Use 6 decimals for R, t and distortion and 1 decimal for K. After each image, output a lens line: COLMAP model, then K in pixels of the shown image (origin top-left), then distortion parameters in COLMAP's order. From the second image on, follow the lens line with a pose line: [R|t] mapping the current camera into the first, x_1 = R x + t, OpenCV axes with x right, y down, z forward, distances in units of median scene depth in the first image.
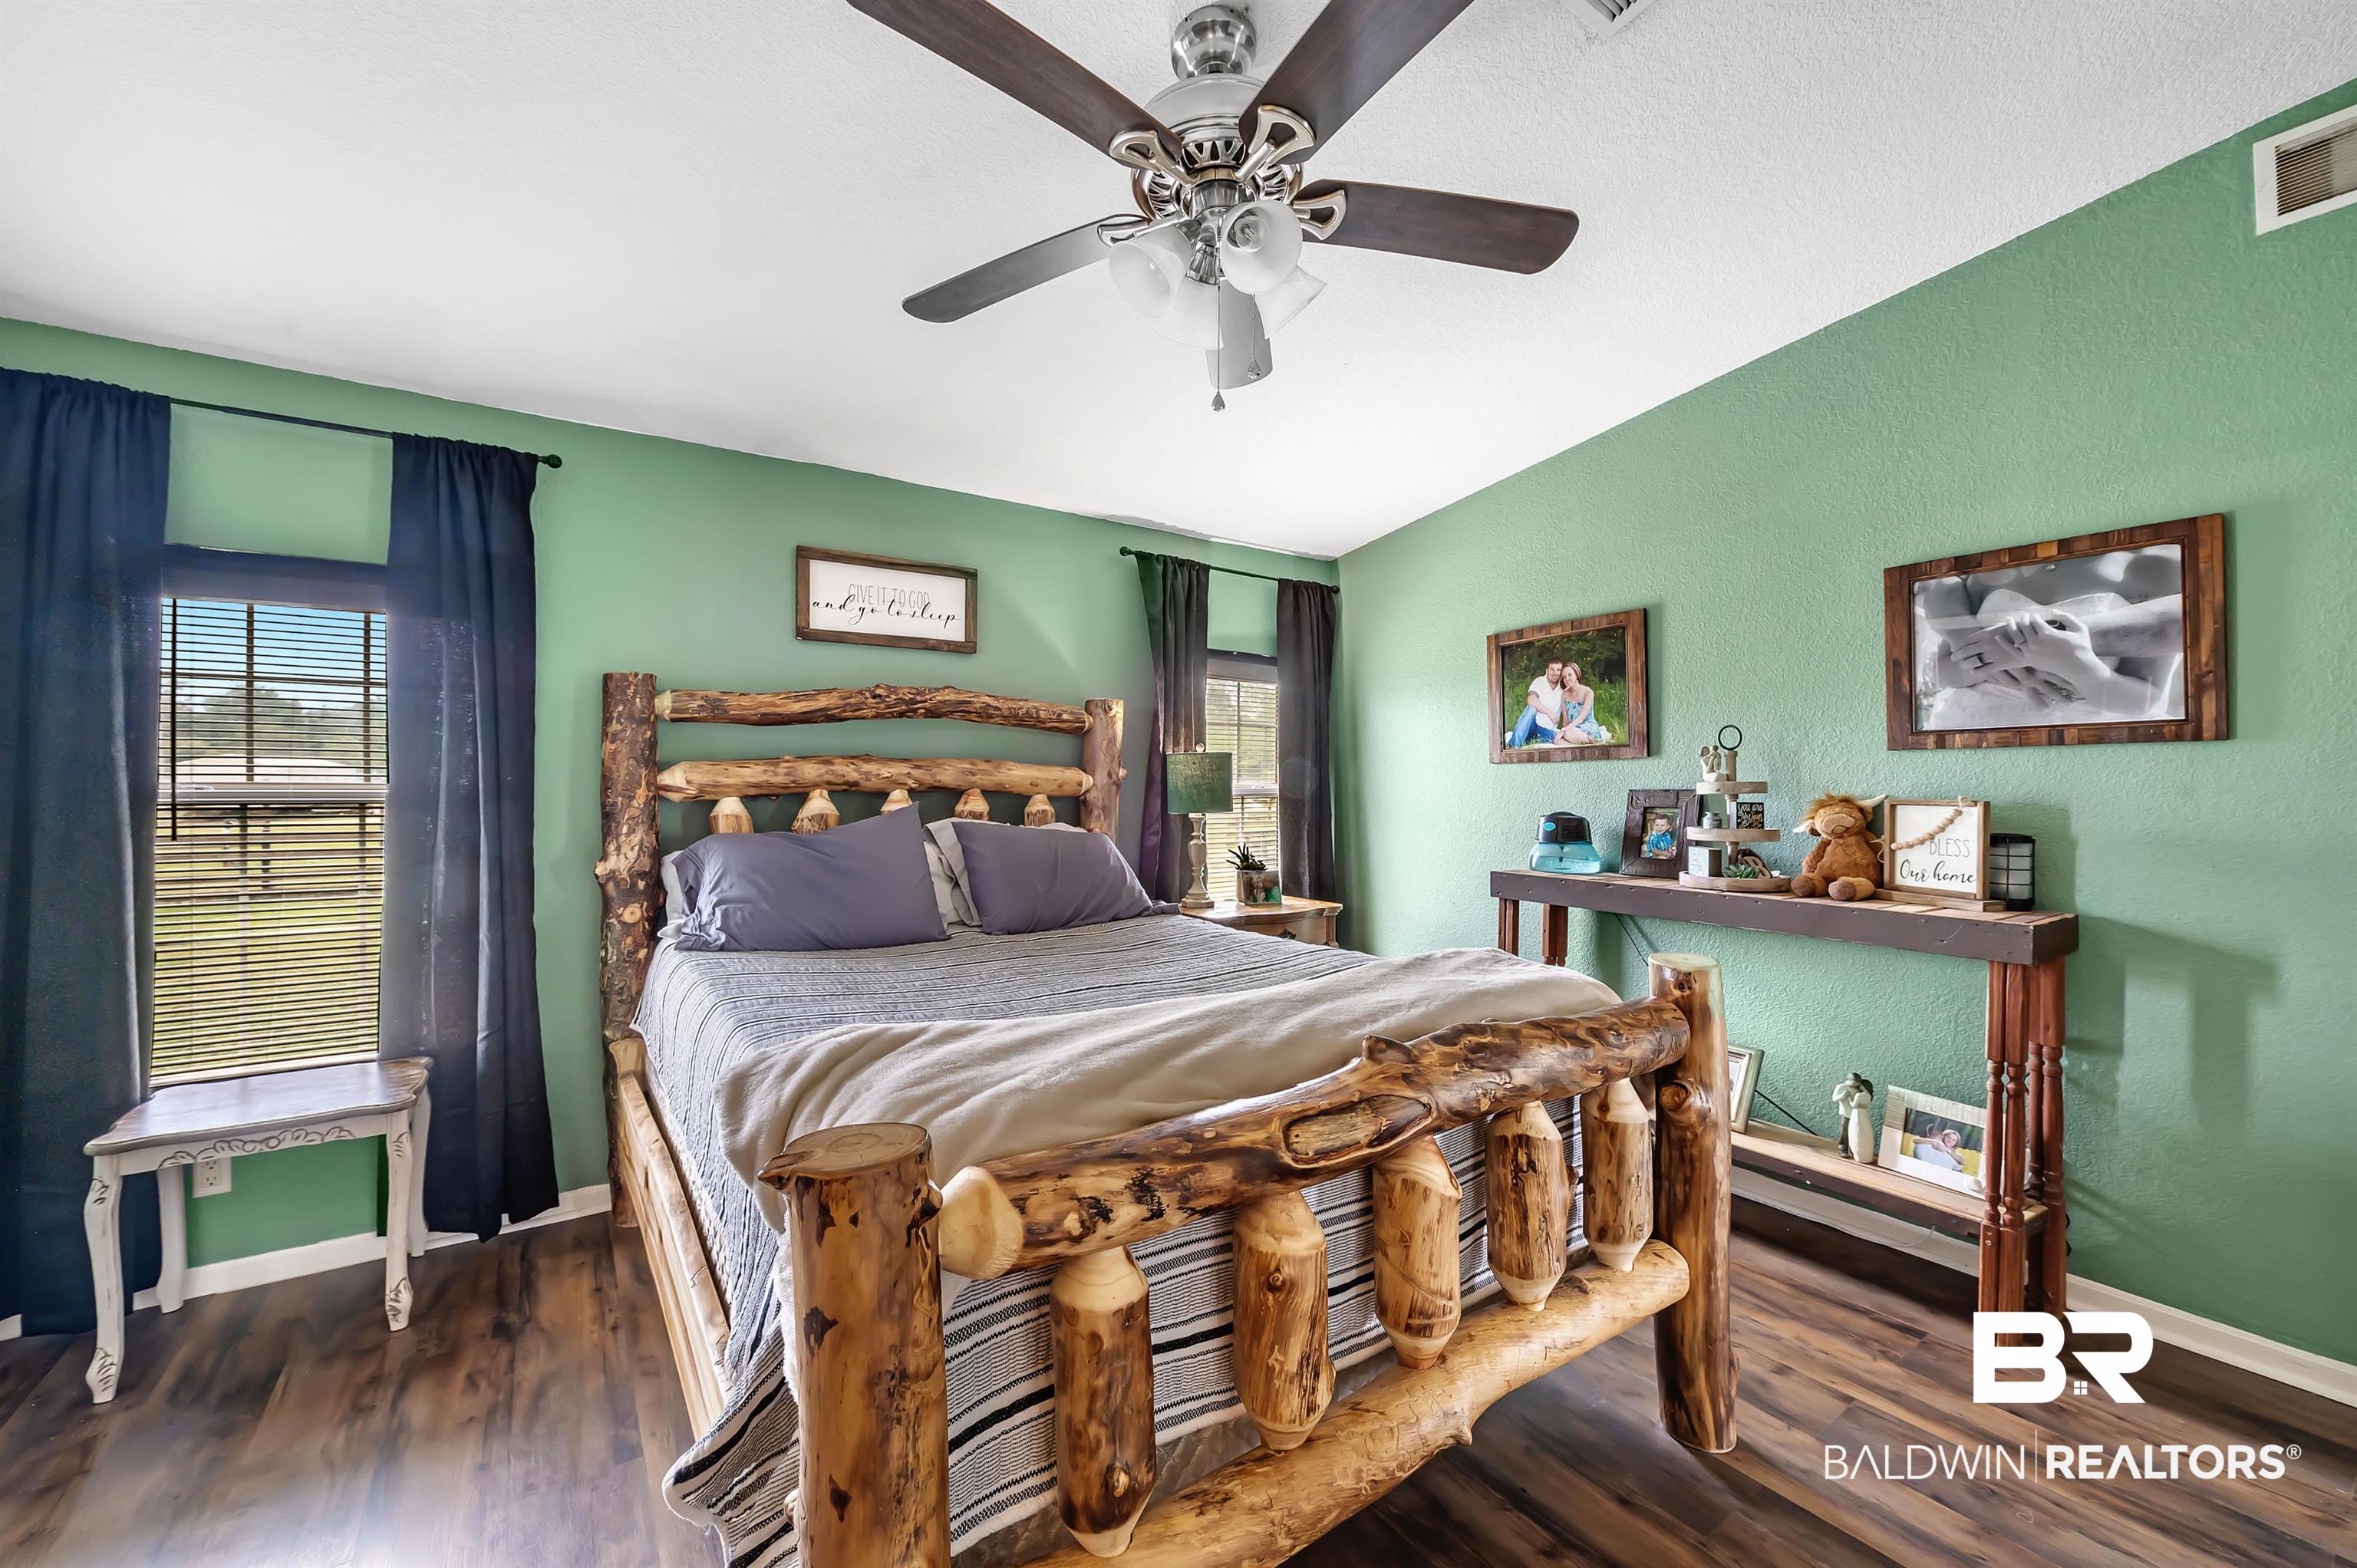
lens RADIAL K [[935.0, 0, 1179.5], [0, 935.0, 789.0], [0, 0, 1]] dist [-0.005357, -0.001183]
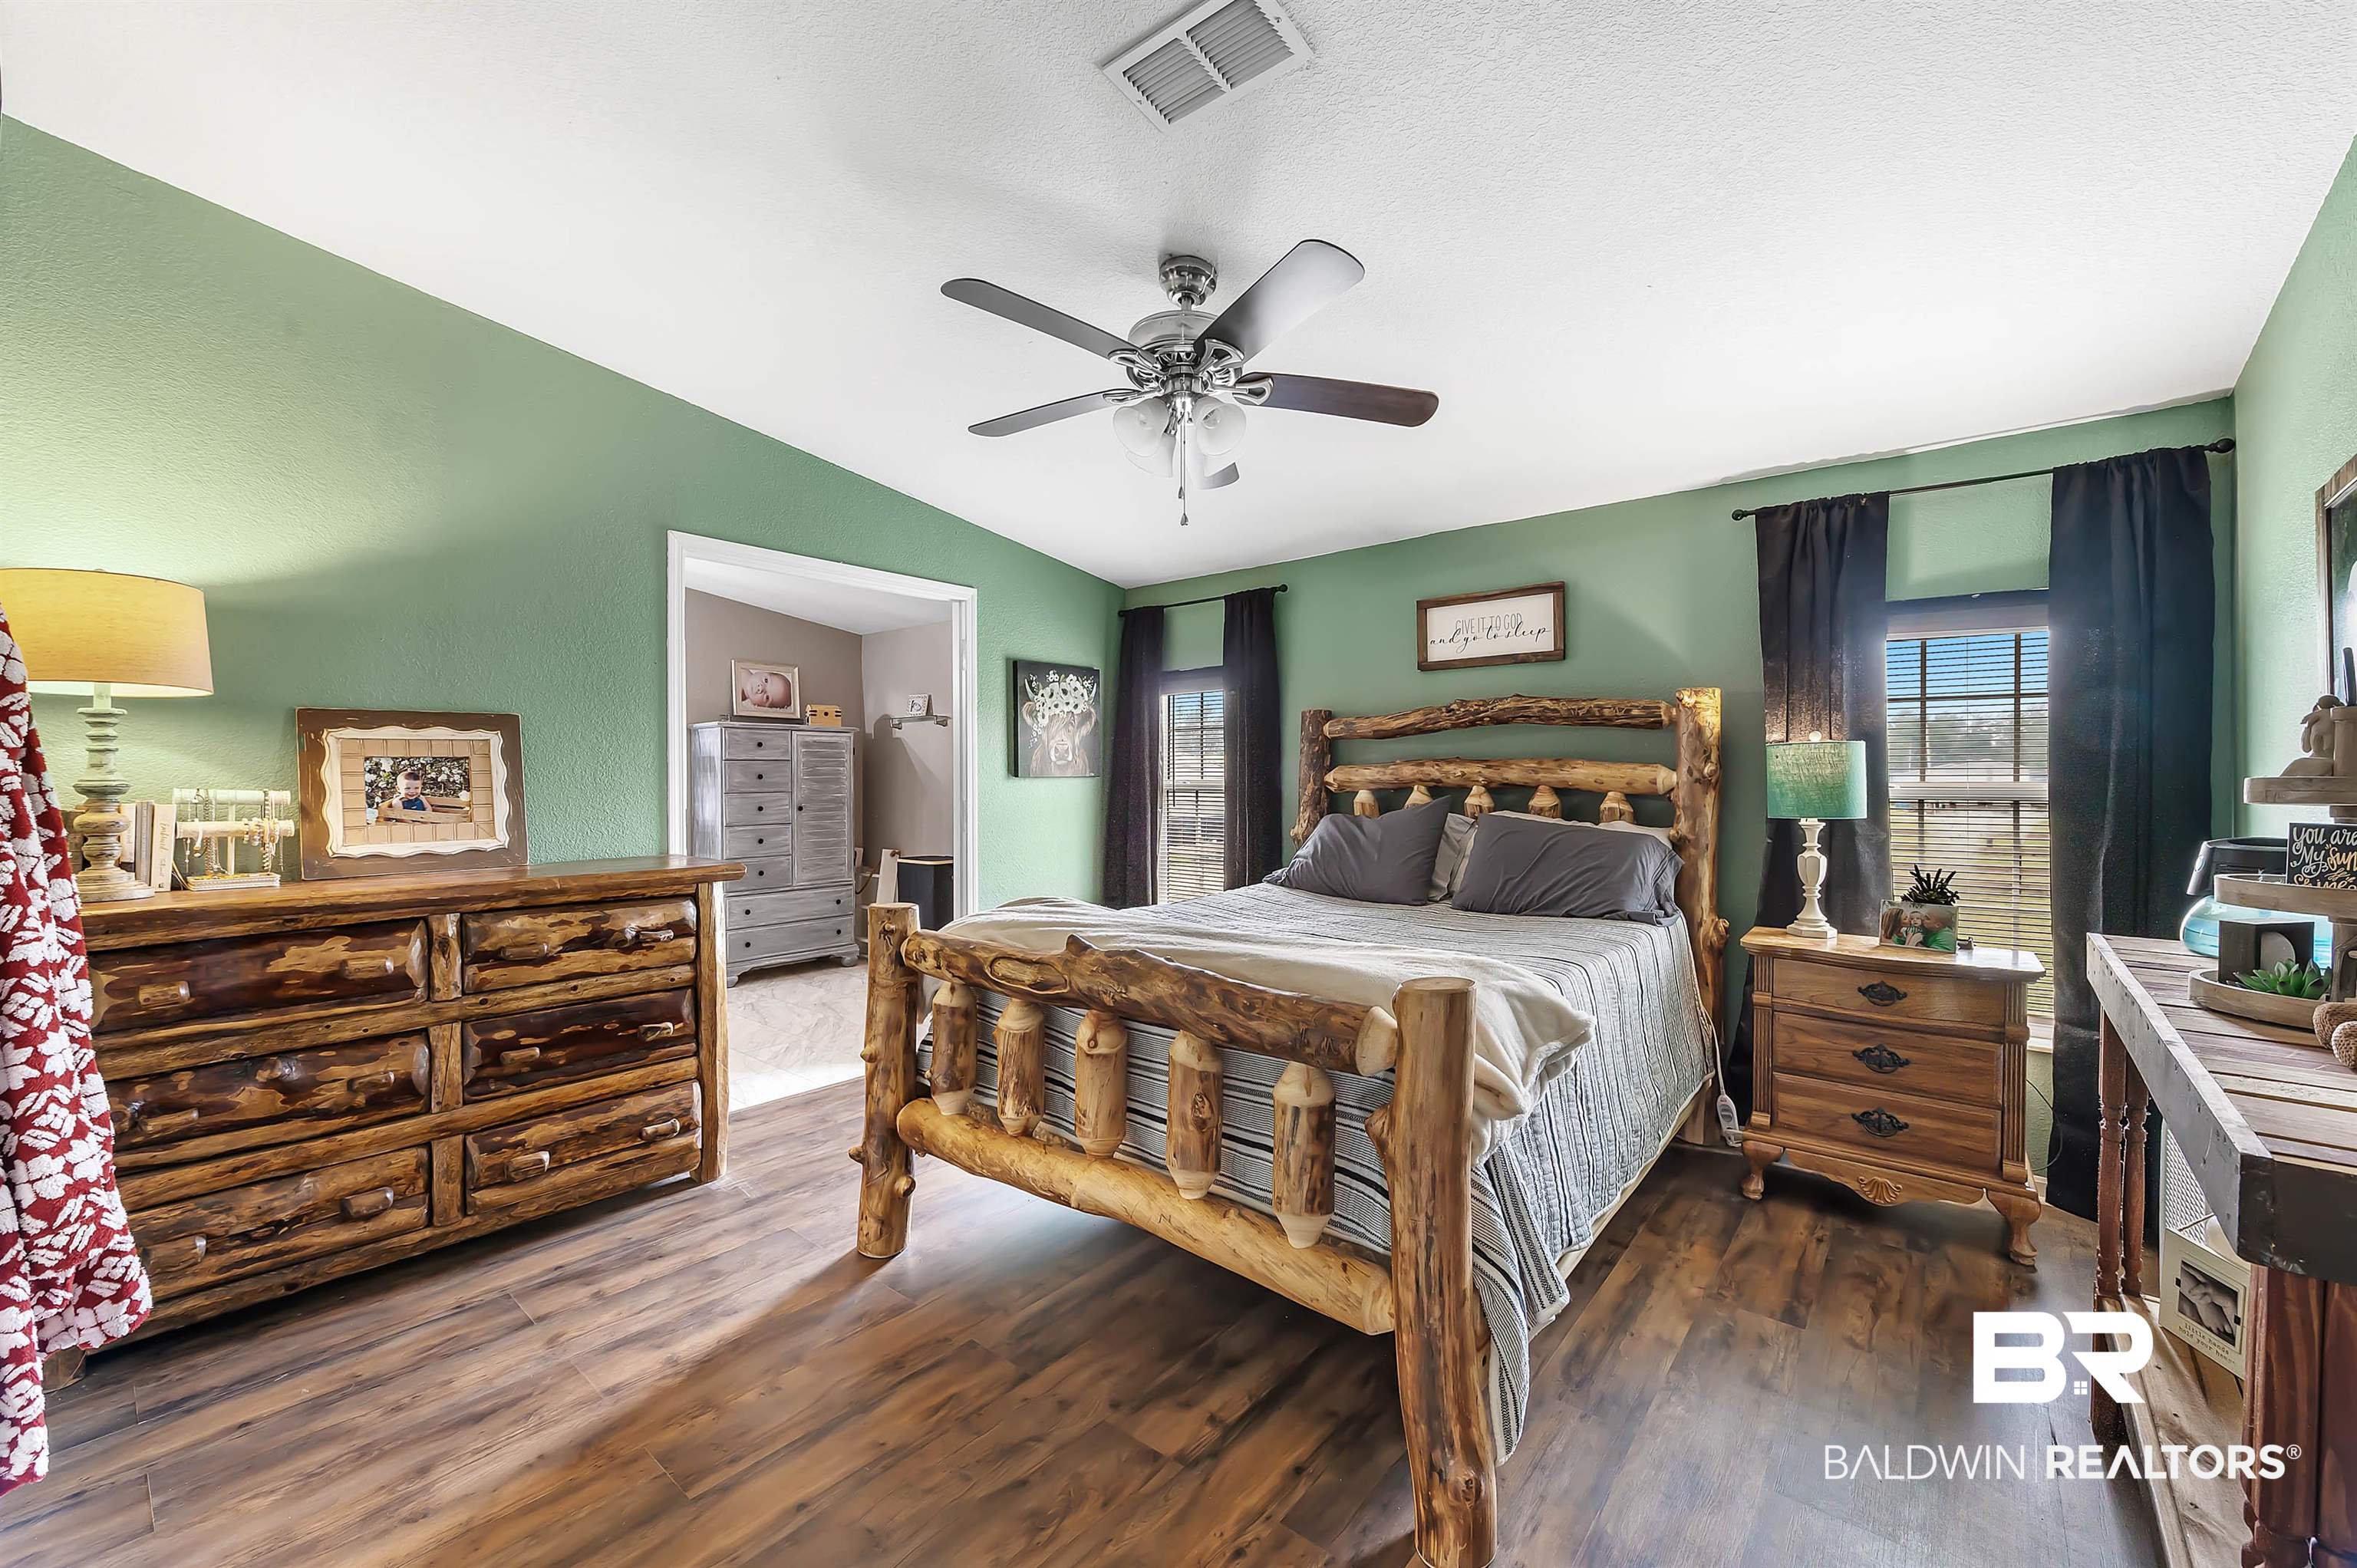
lens RADIAL K [[935.0, 0, 1173.2], [0, 935.0, 789.2], [0, 0, 1]] dist [-0.005357, -0.001183]
pose [[0.260800, 0.009079, -0.965350, 0.720886], [-0.010057, 0.999927, 0.006687, 0.000663], [0.965340, 0.007965, 0.260872, 0.297669]]
